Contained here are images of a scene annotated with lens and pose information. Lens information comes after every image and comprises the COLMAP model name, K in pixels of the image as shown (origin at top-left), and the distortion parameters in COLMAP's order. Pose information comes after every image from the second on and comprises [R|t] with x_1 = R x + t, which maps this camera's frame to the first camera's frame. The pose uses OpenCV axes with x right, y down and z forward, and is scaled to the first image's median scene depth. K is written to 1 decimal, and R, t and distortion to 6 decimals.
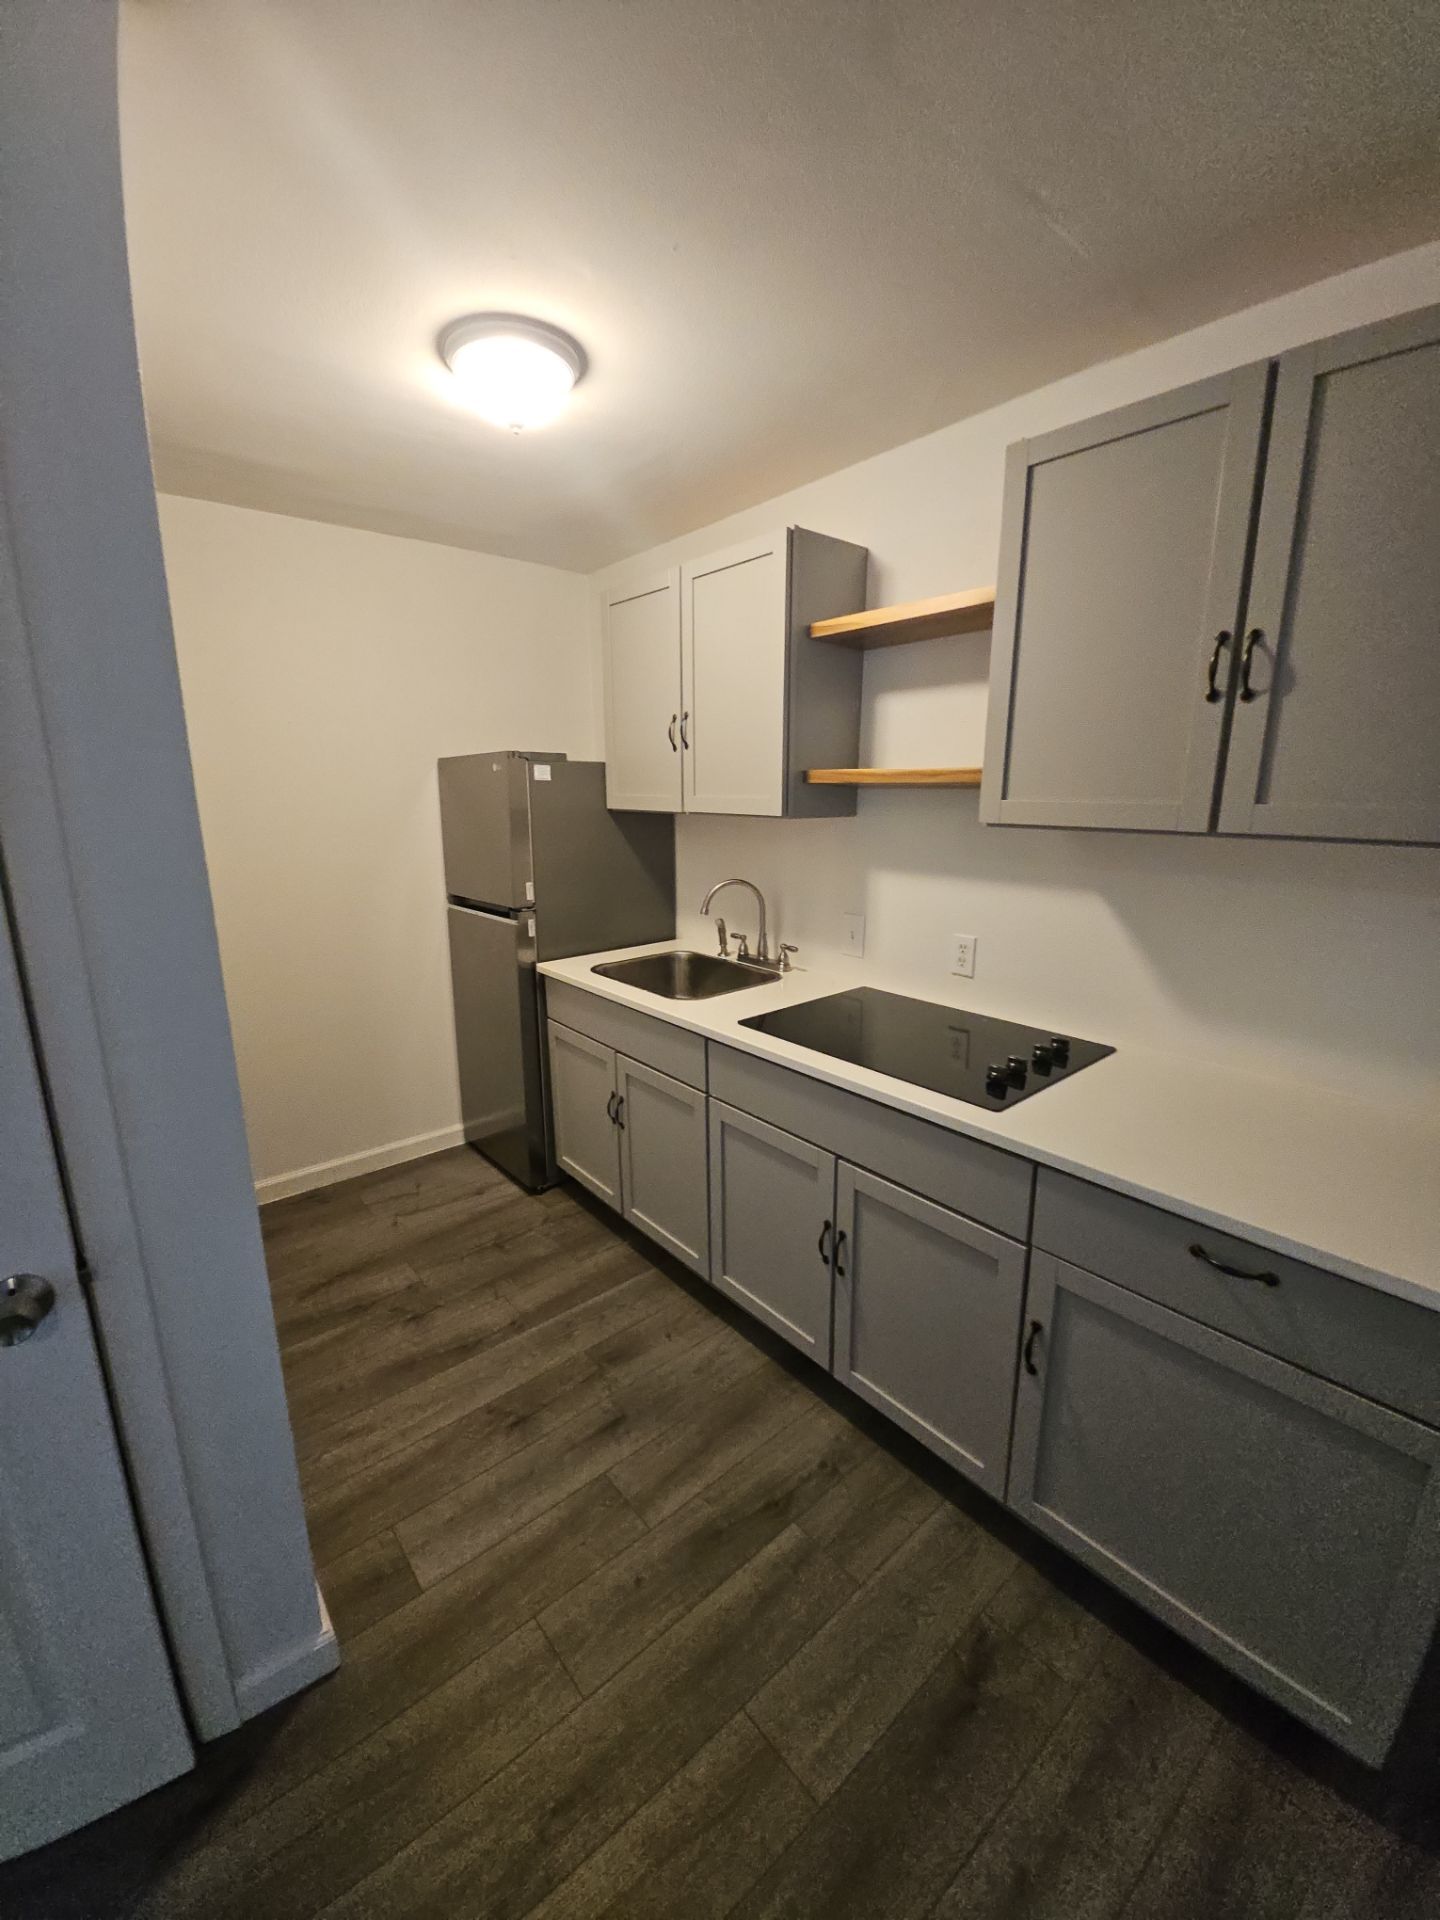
lens RADIAL K [[761.0, 0, 712.5], [0, 761.0, 959.3], [0, 0, 1]] dist [0.000048, -0.009578]
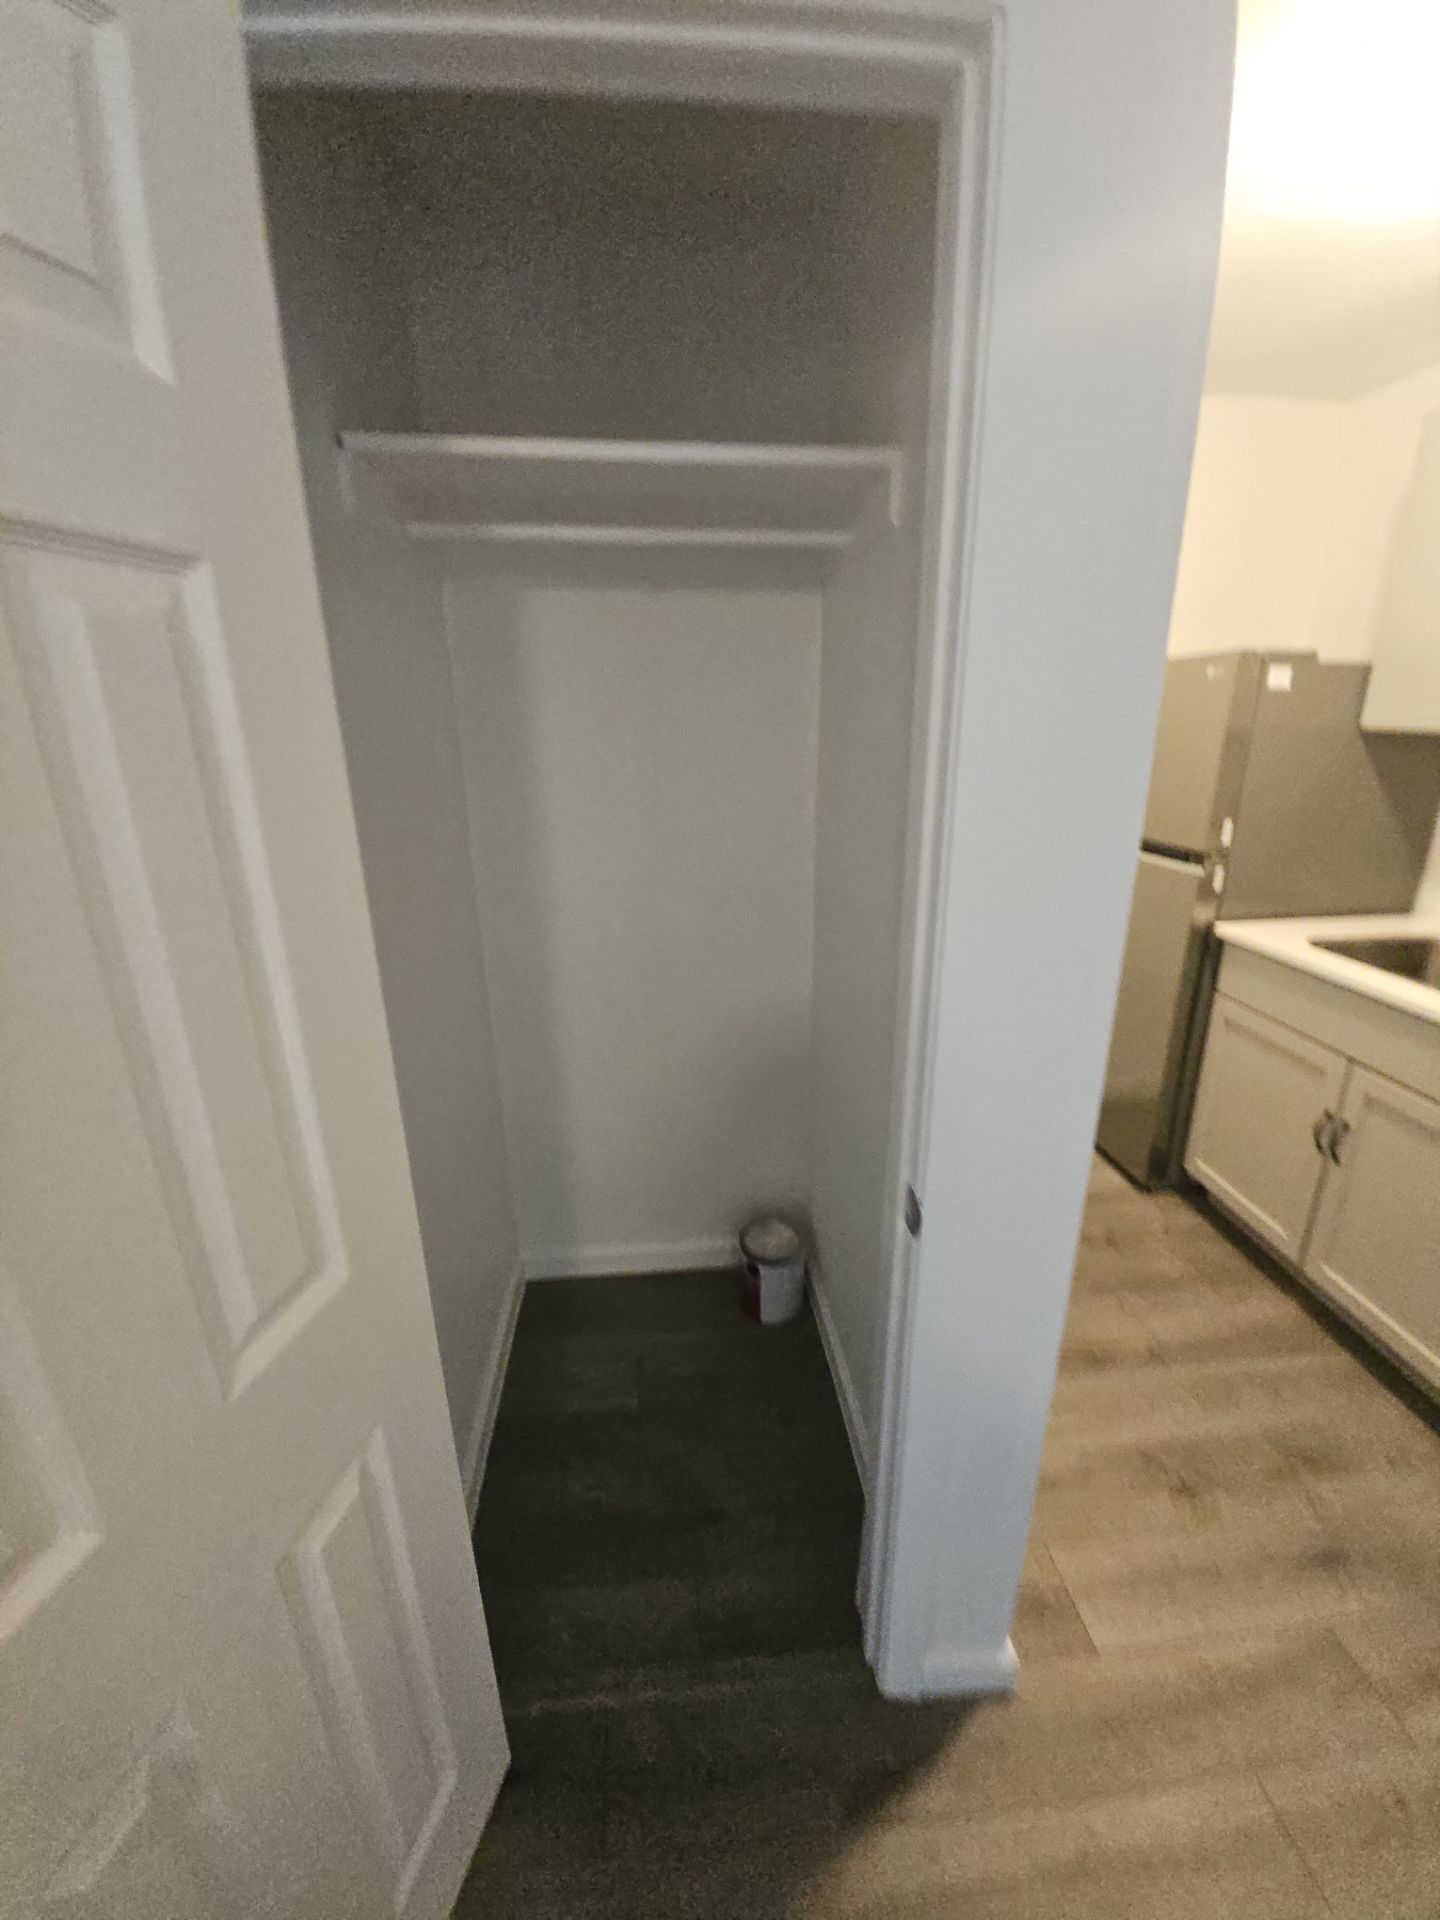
lens RADIAL K [[761.0, 0, 712.5], [0, 761.0, 959.3], [0, 0, 1]] dist [0.000048, -0.009578]
pose [[0.813072, 0.167252, -0.557621, -0.227762], [-0.113605, 0.985011, 0.129793, -0.001896], [0.570971, -0.042183, 0.819886, 0.046778]]
